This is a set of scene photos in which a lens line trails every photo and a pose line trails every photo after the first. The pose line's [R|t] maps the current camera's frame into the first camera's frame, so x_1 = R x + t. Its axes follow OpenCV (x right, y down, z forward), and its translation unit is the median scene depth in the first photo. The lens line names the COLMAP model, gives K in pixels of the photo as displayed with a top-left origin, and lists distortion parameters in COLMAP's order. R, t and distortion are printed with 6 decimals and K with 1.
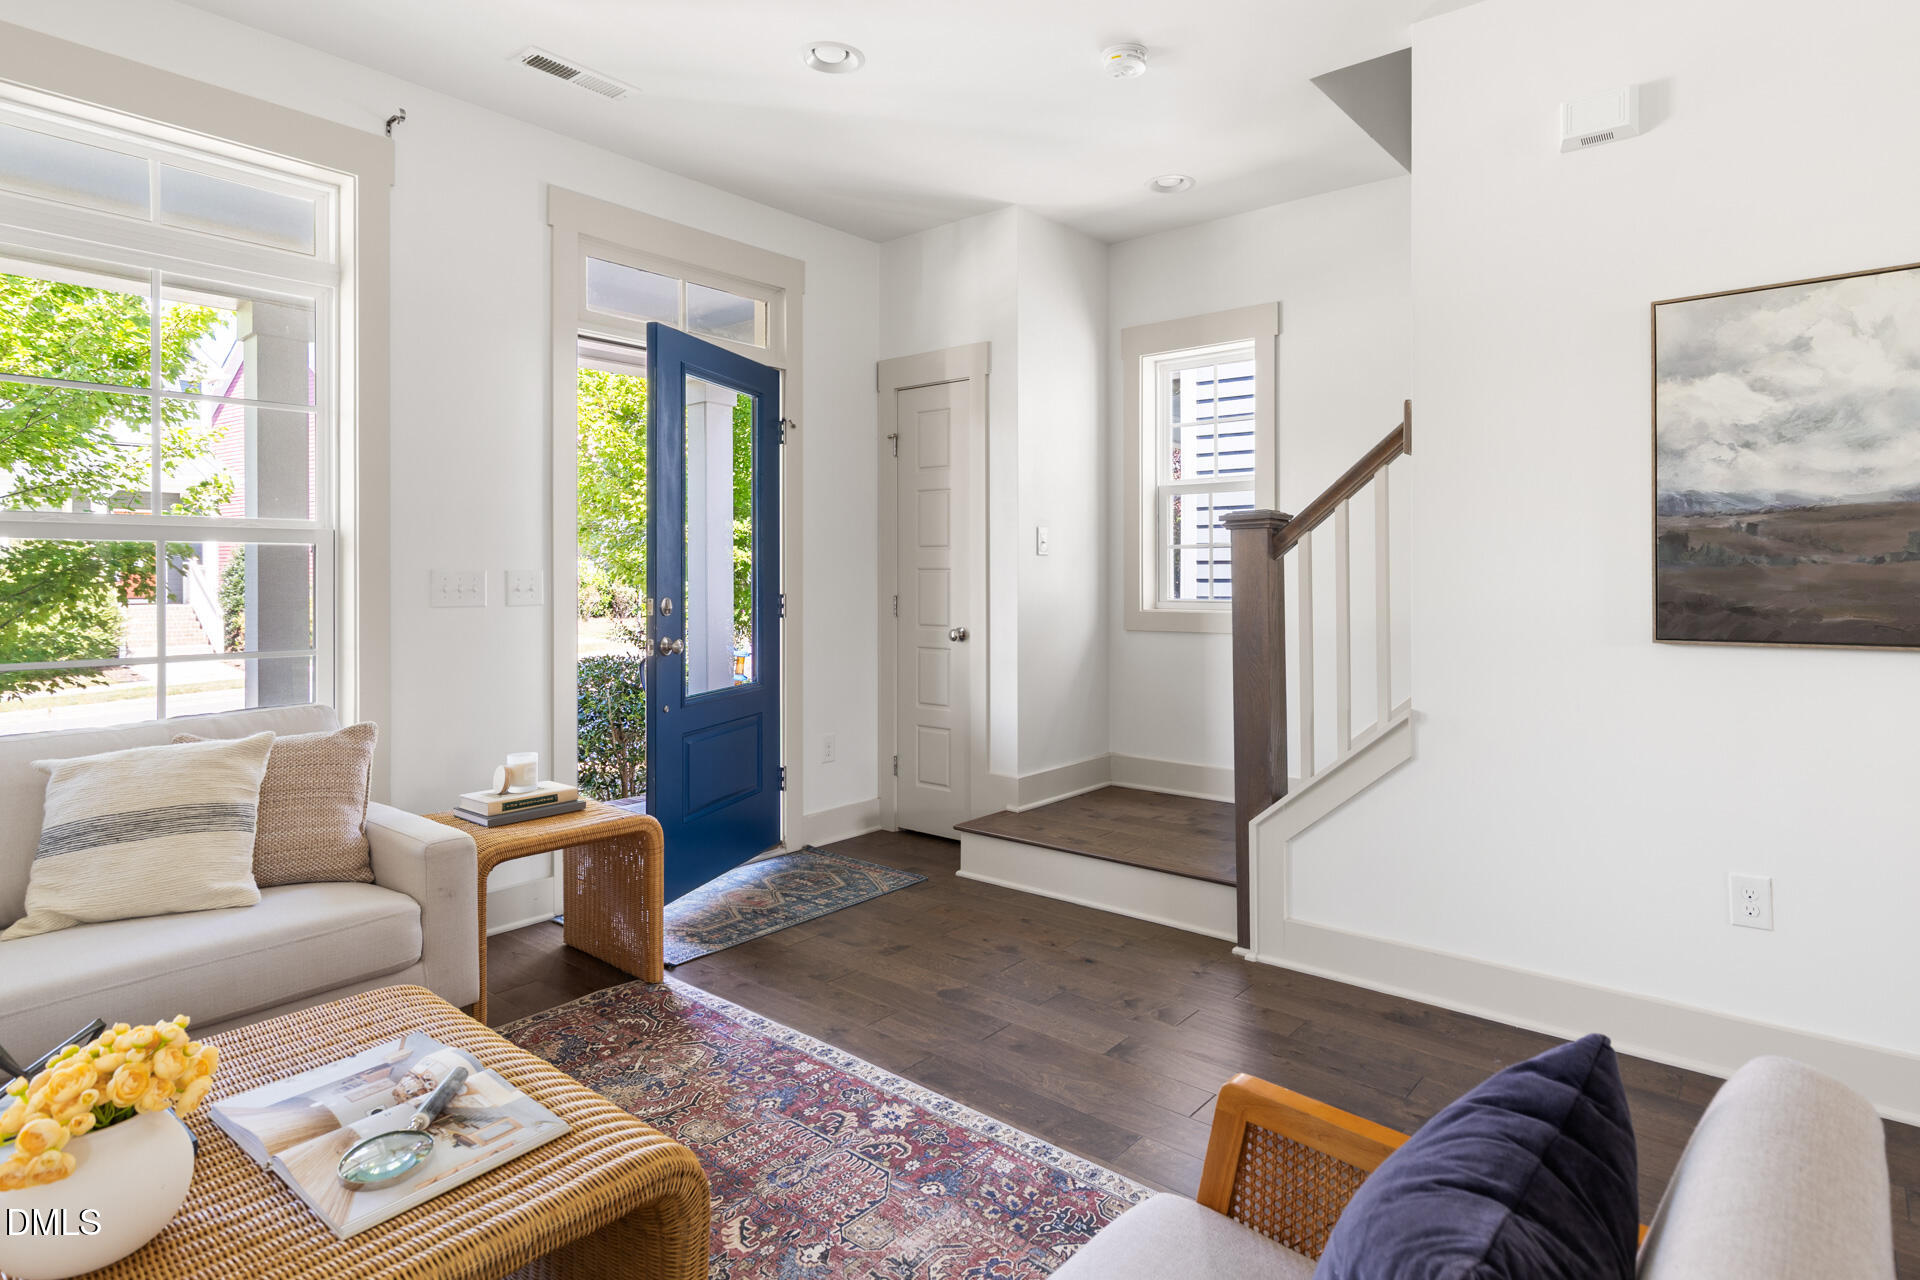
lens RADIAL K [[1023.2, 0, 1016.1], [0, 1023.2, 579.1], [0, 0, 1]] dist [0.000122, -0.000037]
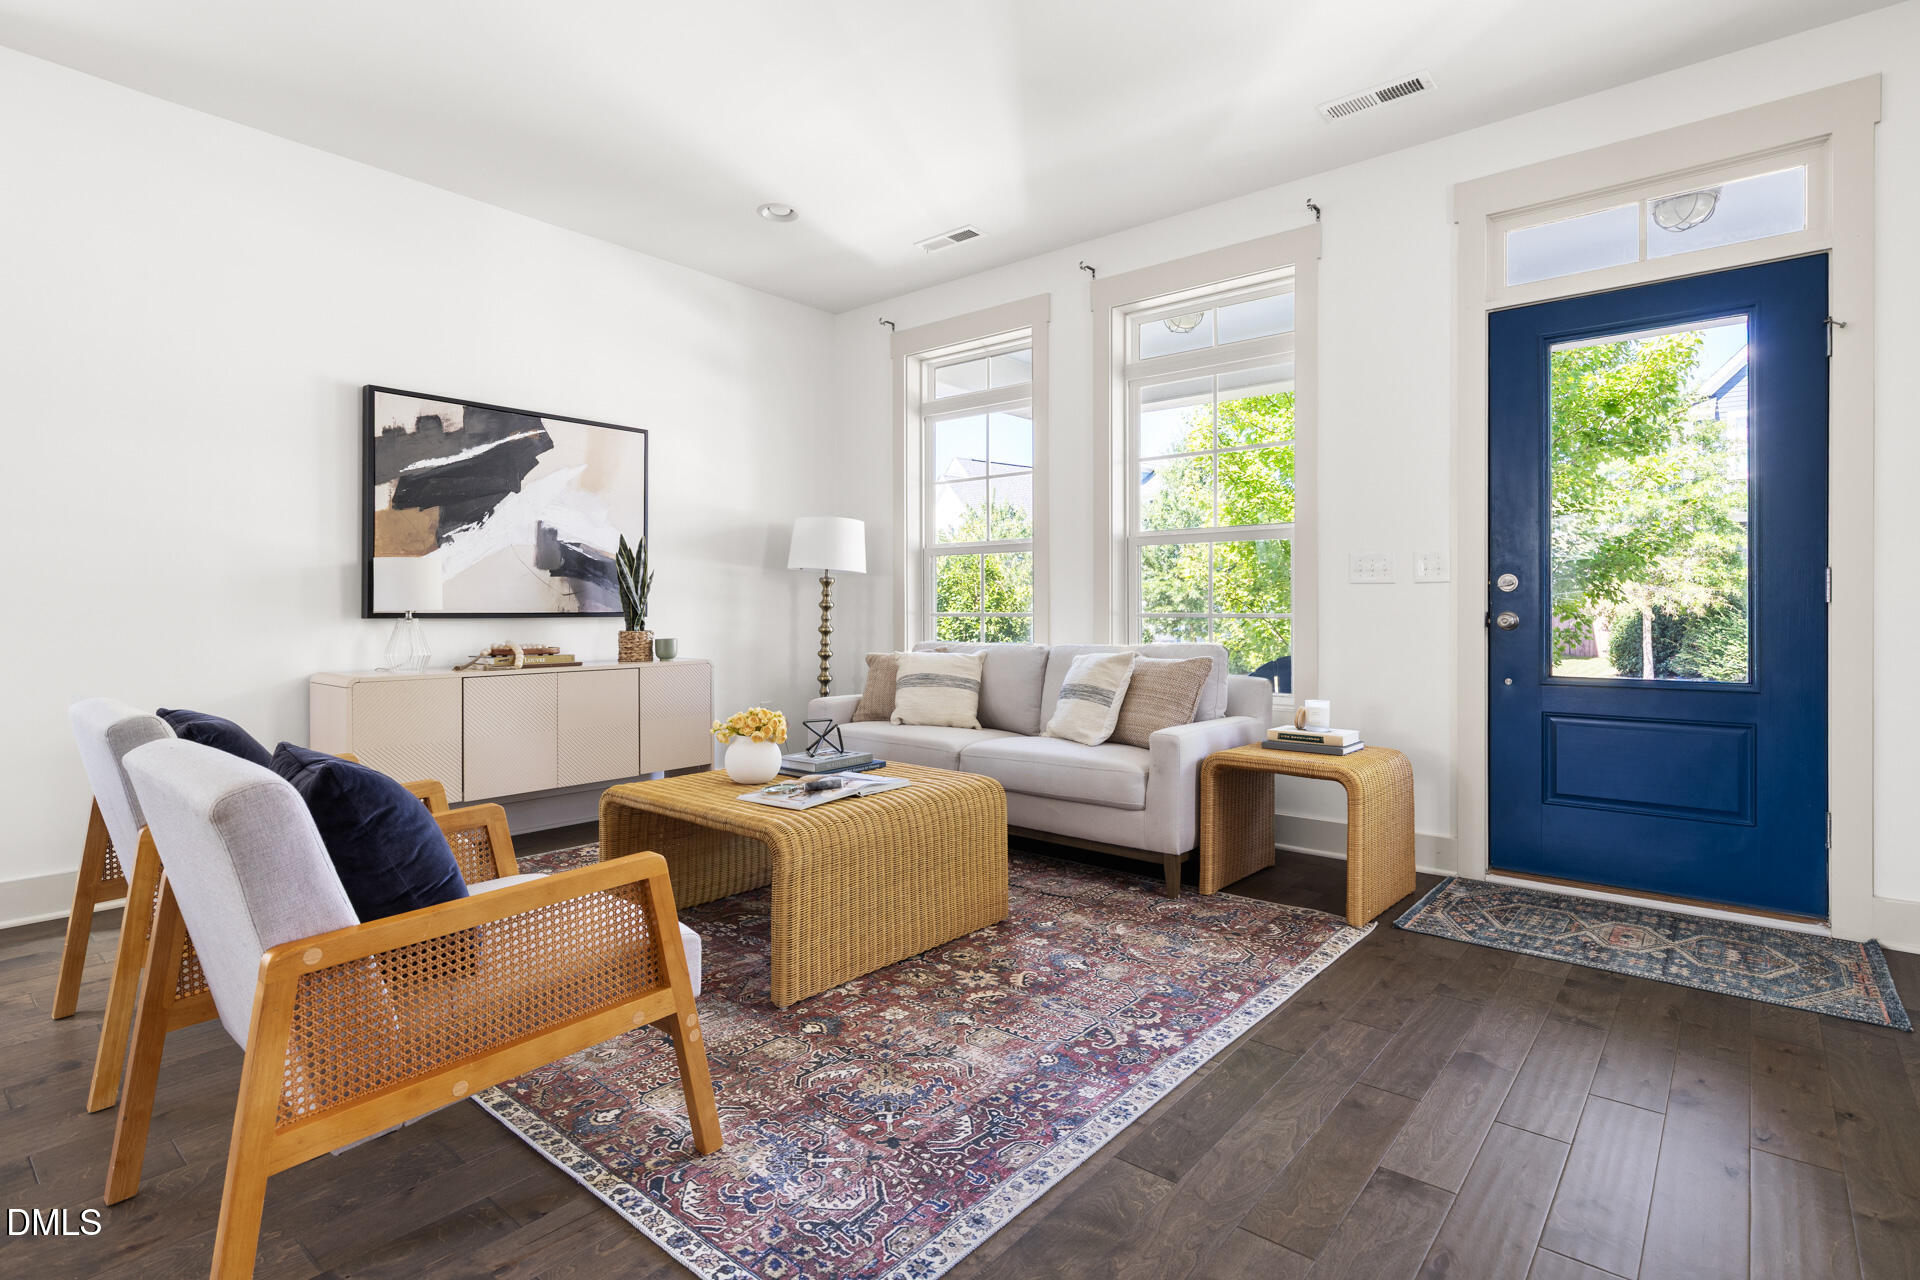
lens RADIAL K [[939.3, 0, 966.5], [0, 939.3, 608.8], [0, 0, 1]] dist [0.000690, -0.000066]
pose [[-0.022420, 0.001852, -0.999747, 0.842558], [-0.002095, 0.999996, 0.001900, 0.083634], [0.999746, 0.002137, -0.022416, 0.819976]]
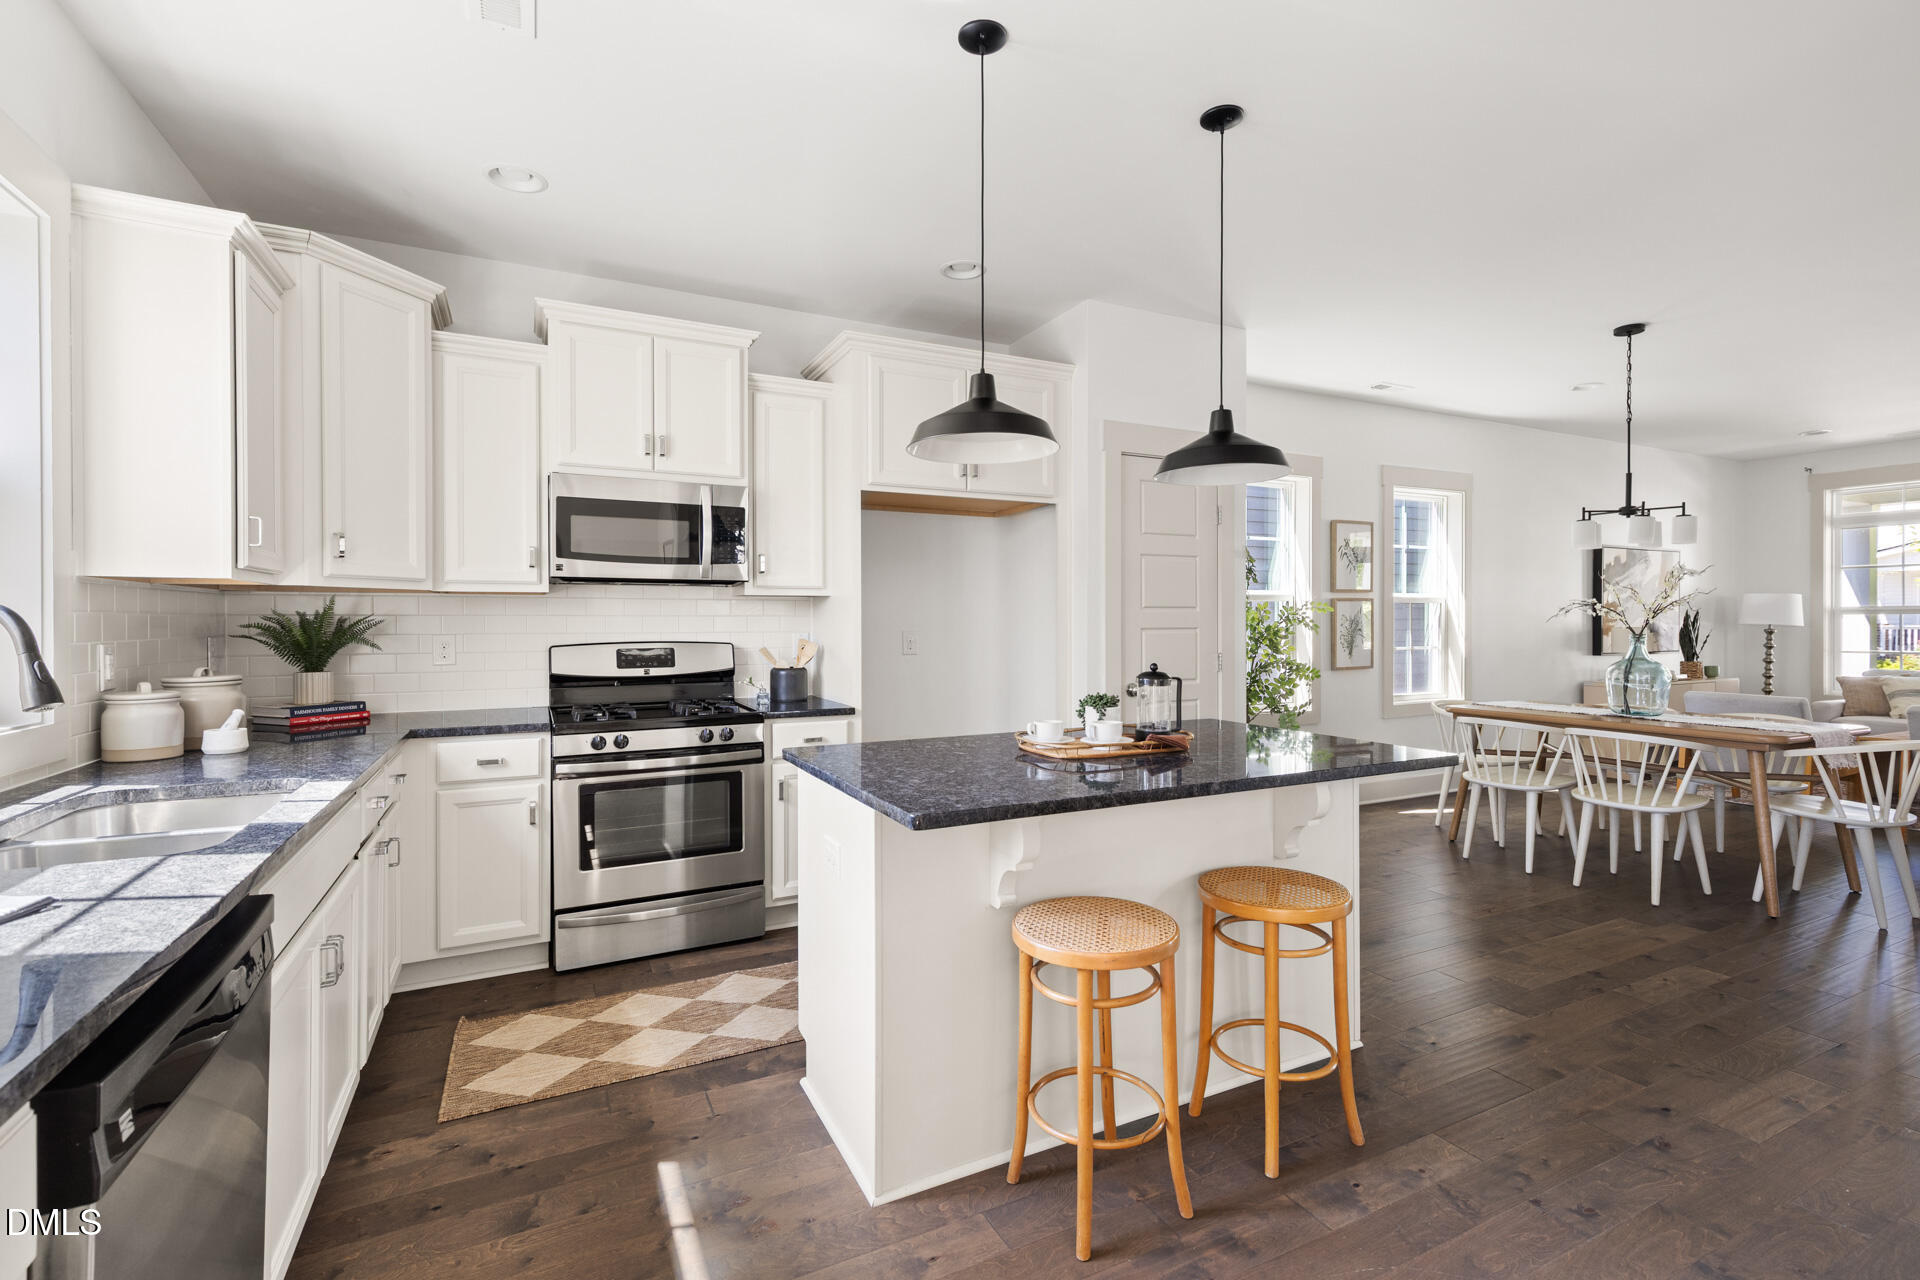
lens RADIAL K [[863.7, 0, 962.2], [0, 863.7, 627.4], [0, 0, 1]] dist [0.007797, -0.000488]
pose [[-0.418839, 0.008565, -0.908020, 3.100841], [0.002086, 0.999962, 0.008470, -0.029886], [0.908058, 0.001654, -0.418841, -1.055790]]
